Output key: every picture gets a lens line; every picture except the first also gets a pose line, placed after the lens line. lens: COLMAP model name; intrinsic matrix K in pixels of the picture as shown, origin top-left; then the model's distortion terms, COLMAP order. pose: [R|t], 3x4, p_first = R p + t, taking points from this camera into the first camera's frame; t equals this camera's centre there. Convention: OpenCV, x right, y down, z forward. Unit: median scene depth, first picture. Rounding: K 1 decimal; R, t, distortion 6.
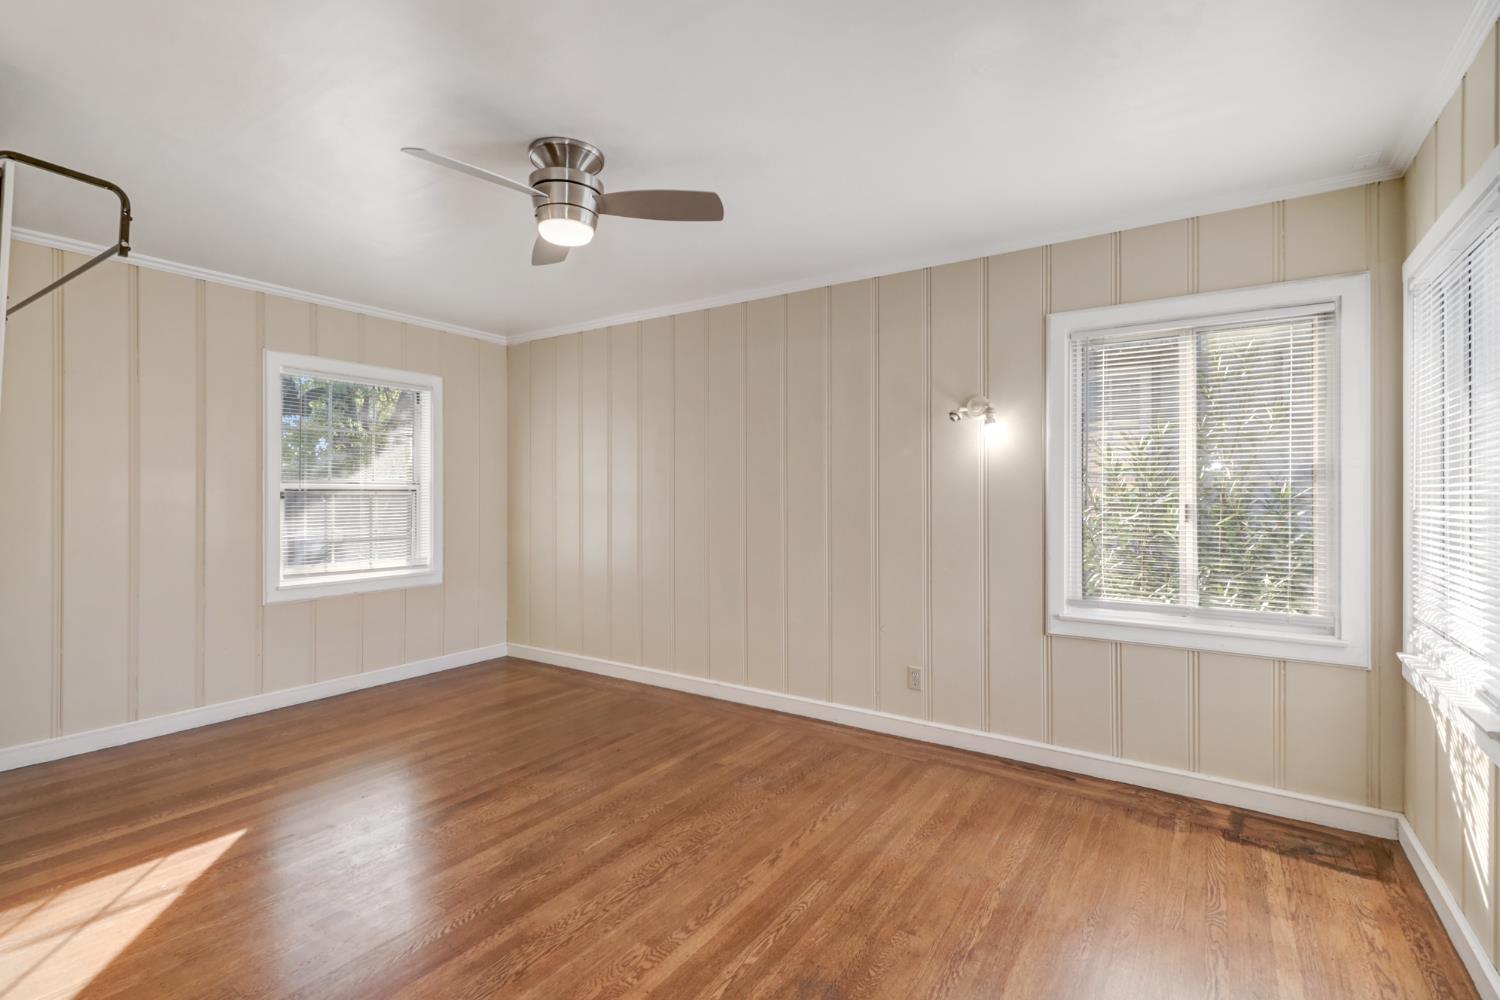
lens RADIAL K [[694.5, 0, 749.9], [0, 694.5, 490.8], [0, 0, 1]] dist [0.020257, -0.010723]
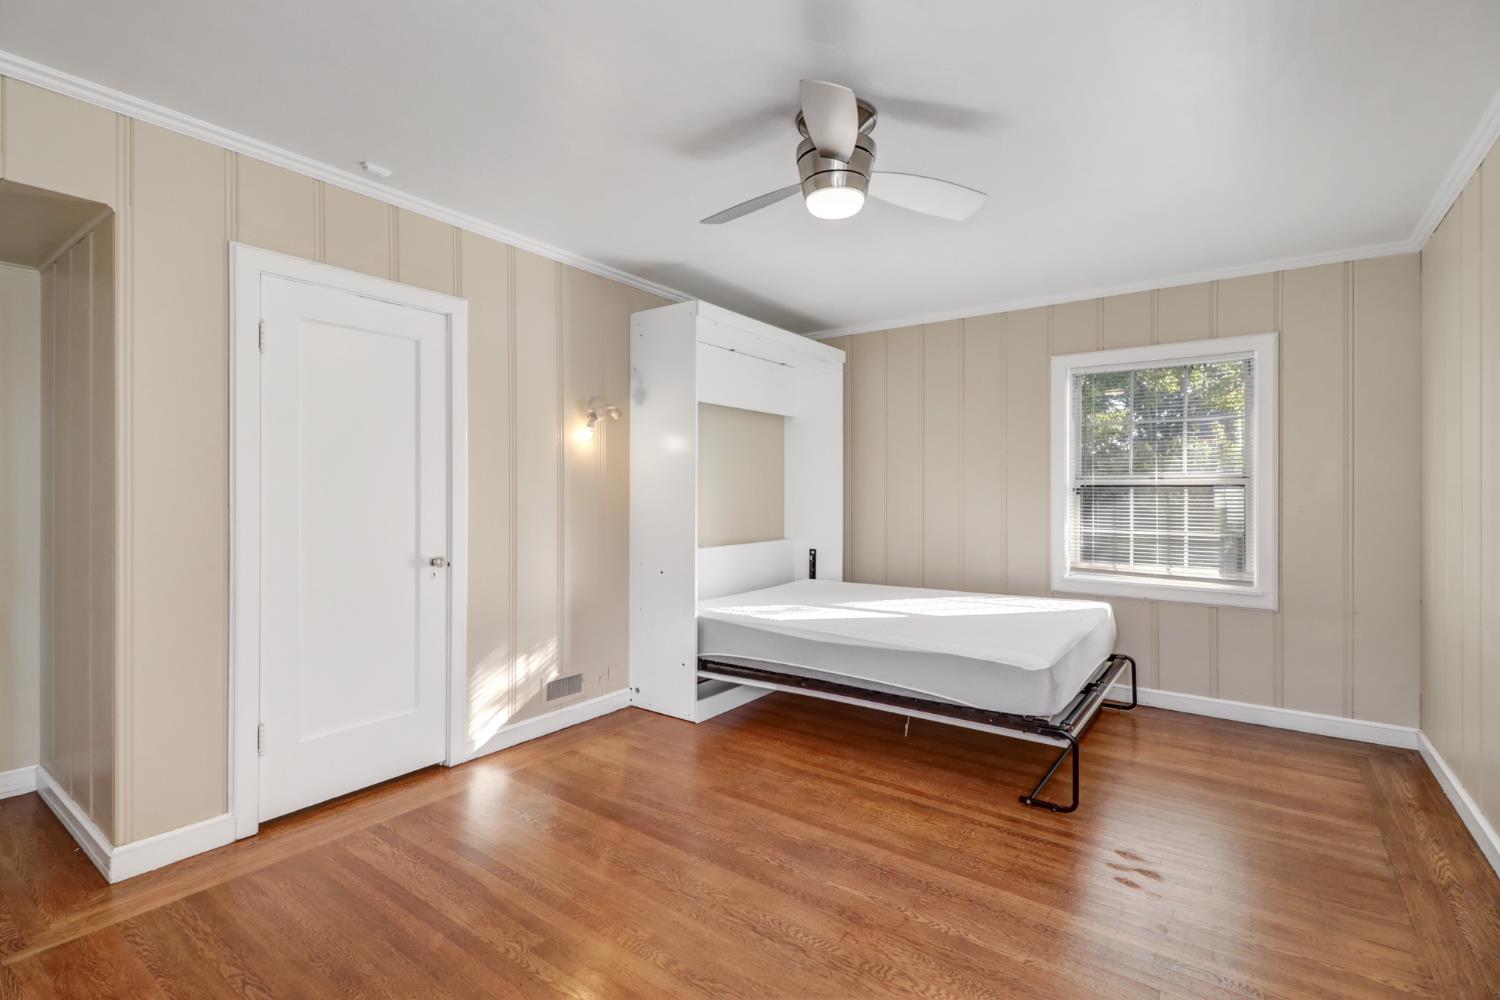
lens RADIAL K [[694.5, 0, 749.9], [0, 694.5, 503.4], [0, 0, 1]] dist [0.020257, -0.010723]
pose [[-0.045227, 0.024399, -0.998679, 0.403864], [0.001336, 0.999702, 0.024364, -0.001229], [0.998976, -0.000232, -0.045246, 0.569892]]
